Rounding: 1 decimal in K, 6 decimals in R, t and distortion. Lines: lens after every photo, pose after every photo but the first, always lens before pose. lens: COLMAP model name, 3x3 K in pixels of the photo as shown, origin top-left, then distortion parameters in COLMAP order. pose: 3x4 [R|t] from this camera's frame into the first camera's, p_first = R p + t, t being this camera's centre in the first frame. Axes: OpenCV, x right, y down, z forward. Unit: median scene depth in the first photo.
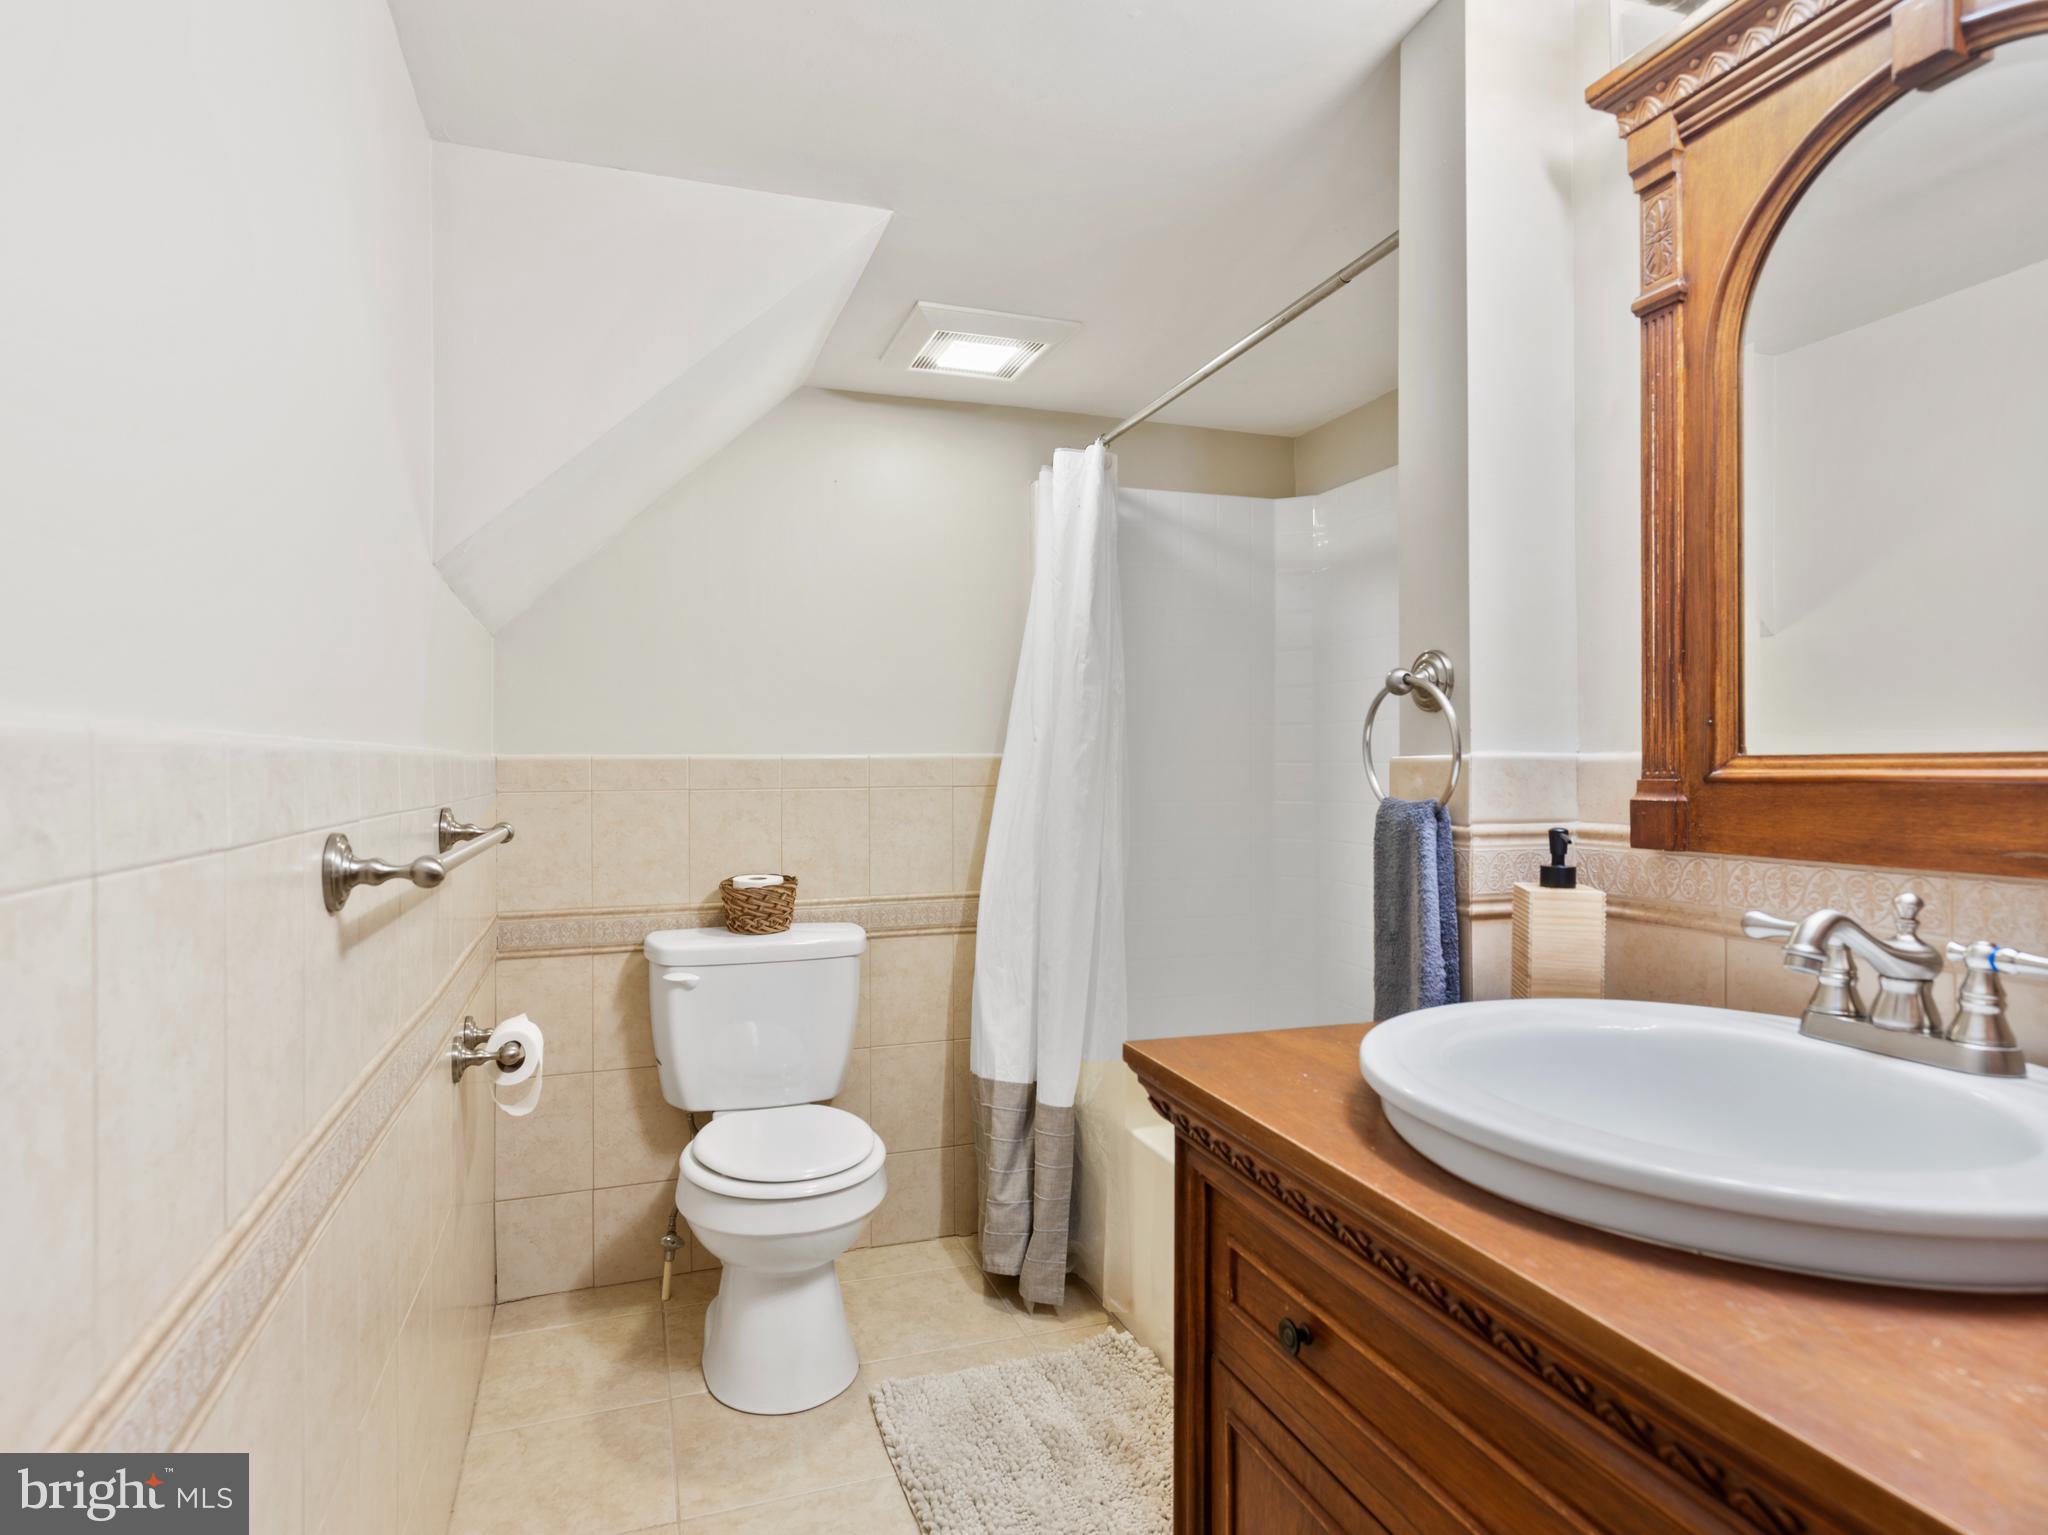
lens RADIAL K [[1131.0, 0, 1019.5], [0, 1131.0, 733.3], [0, 0, 1]] dist [0.000115, 0.000161]
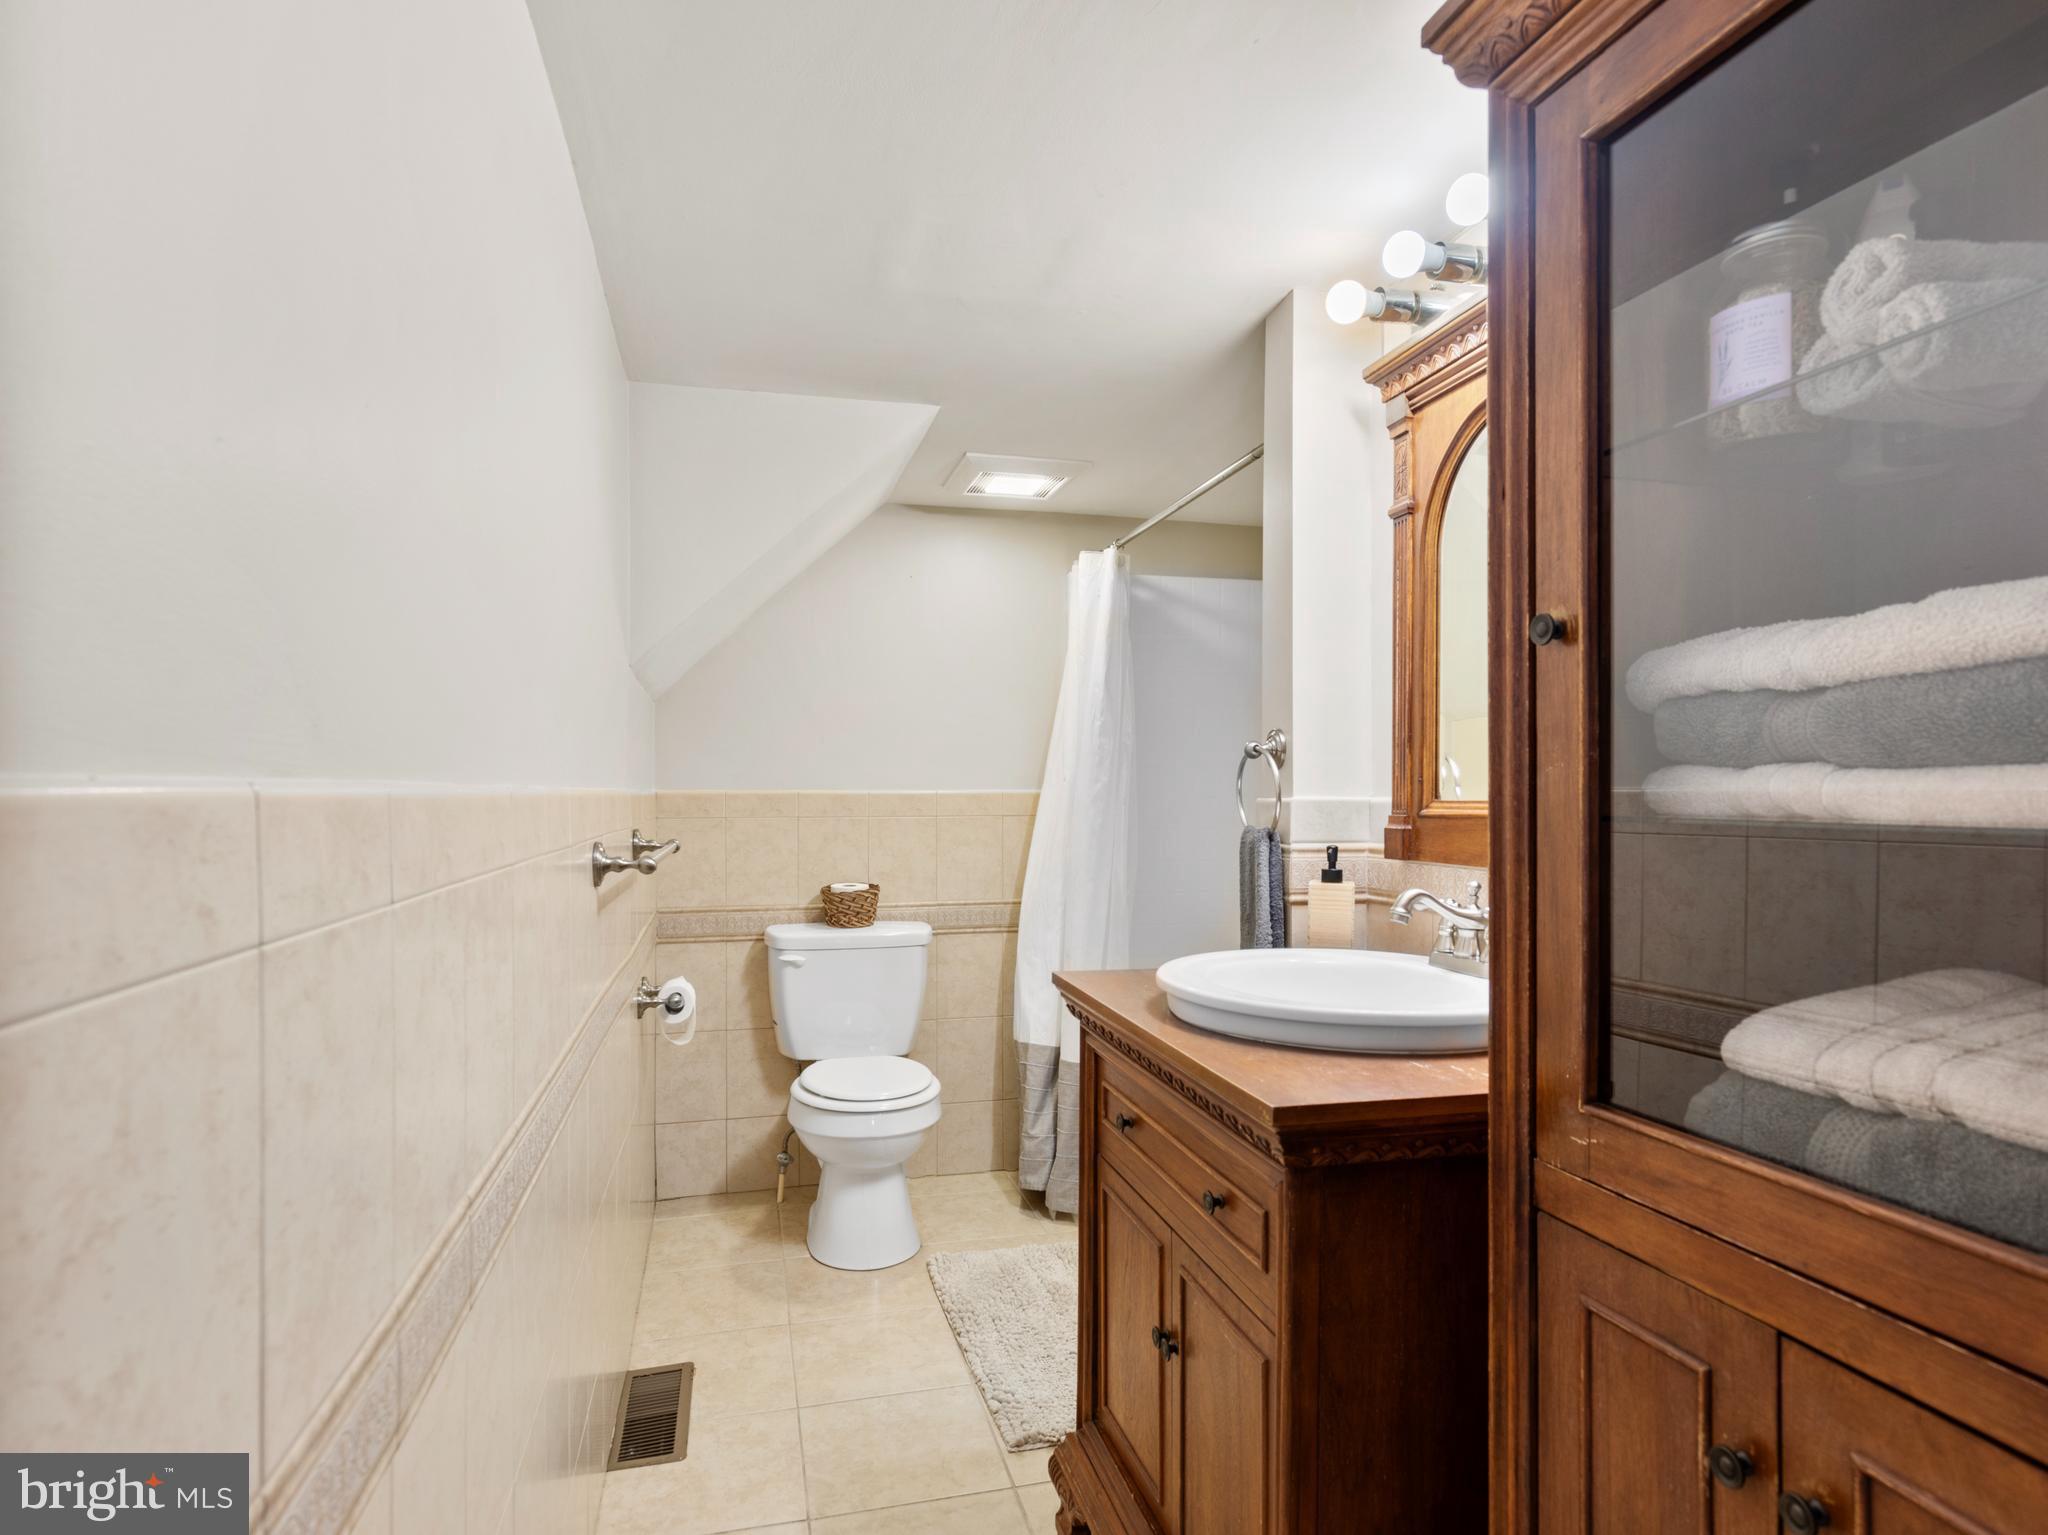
lens RADIAL K [[1088.2, 0, 1024.0], [0, 1088.2, 767.5], [0, 0, 1]] dist [0.001229, 0.000140]
pose [[0.996691, 0.002012, -0.081262, 0.082649], [-0.001727, 0.999992, 0.003578, -0.014811], [0.081268, -0.003426, 0.996686, -0.272965]]
